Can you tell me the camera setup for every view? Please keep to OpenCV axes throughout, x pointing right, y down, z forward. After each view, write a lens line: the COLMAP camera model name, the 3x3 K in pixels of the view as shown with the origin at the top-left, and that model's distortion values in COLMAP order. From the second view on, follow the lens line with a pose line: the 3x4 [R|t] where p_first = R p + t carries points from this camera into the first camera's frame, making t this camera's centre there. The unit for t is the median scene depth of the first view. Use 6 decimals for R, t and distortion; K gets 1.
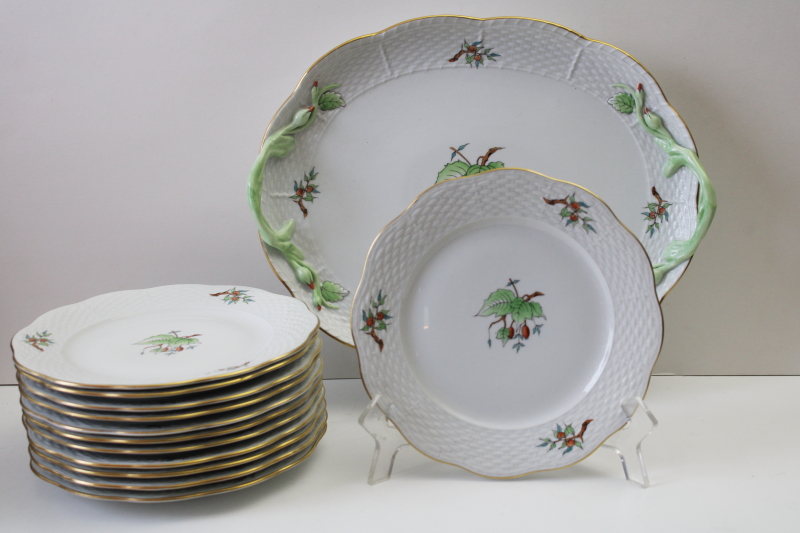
lens RADIAL K [[1164.8, 0, 393.9], [0, 1164.8, 258.4], [0, 0, 1]] dist [-0.037932, 0.000000]
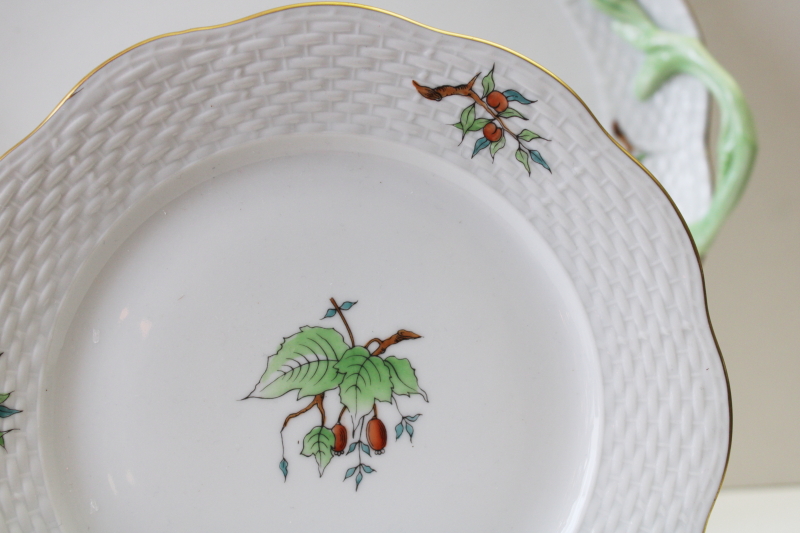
lens RADIAL K [[1164.8, 0, 402.2], [0, 1164.8, 267.2], [0, 0, 1]] dist [-0.037932, 0.000000]
pose [[0.986698, -0.023495, 0.160857, 0.061349], [0.032271, 0.998117, -0.052167, 0.028201], [-0.159328, 0.056664, 0.985598, 0.620652]]
